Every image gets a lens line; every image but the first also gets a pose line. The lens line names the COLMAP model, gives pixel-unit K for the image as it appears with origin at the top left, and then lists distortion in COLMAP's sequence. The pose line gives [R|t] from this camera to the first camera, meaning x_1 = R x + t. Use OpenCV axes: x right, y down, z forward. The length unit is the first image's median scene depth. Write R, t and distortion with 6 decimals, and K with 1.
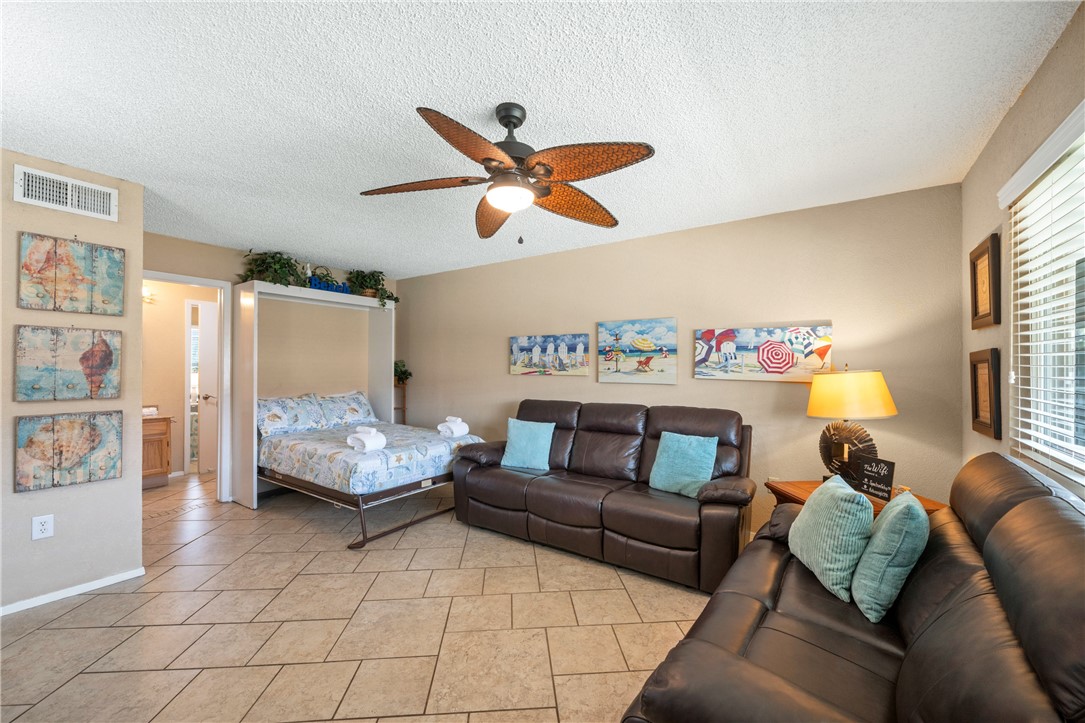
lens RADIAL K [[431.1, 0, 549.6], [0, 431.1, 366.1], [0, 0, 1]] dist [0.002190, -0.001226]
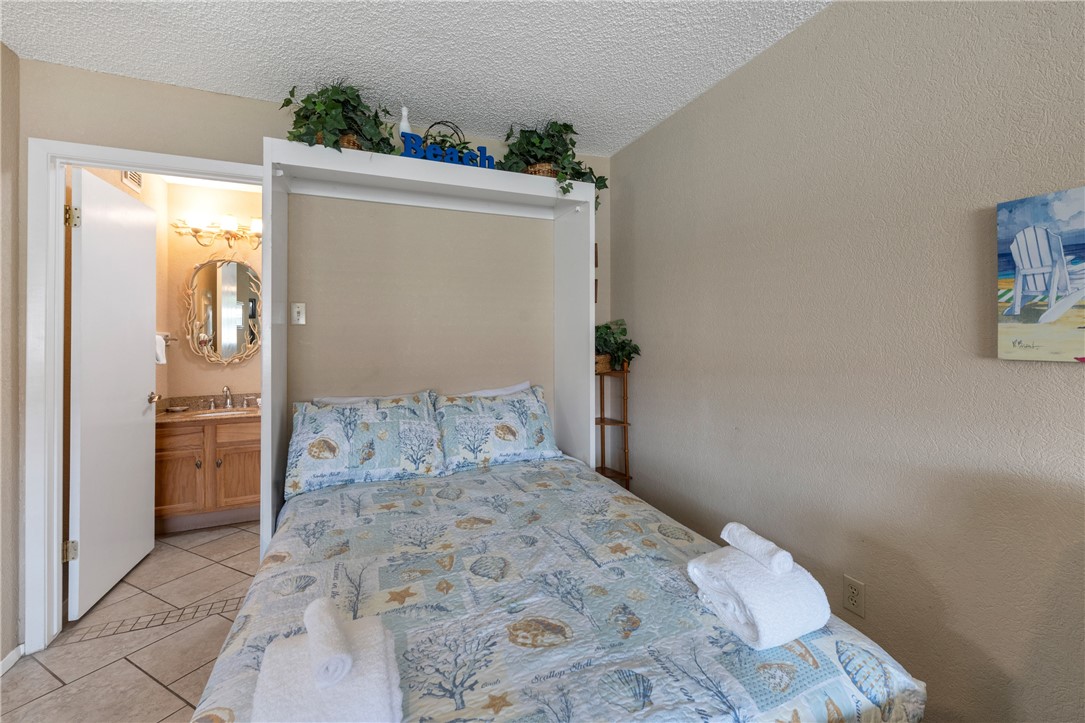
lens RADIAL K [[431.1, 0, 559.2], [0, 431.1, 332.9], [0, 0, 1]] dist [0.002190, -0.001226]
pose [[0.834898, -0.009737, -0.550319, -0.160644], [0.007289, 0.999951, -0.006634, 0.003807], [0.550357, 0.001527, 0.834928, 0.657490]]
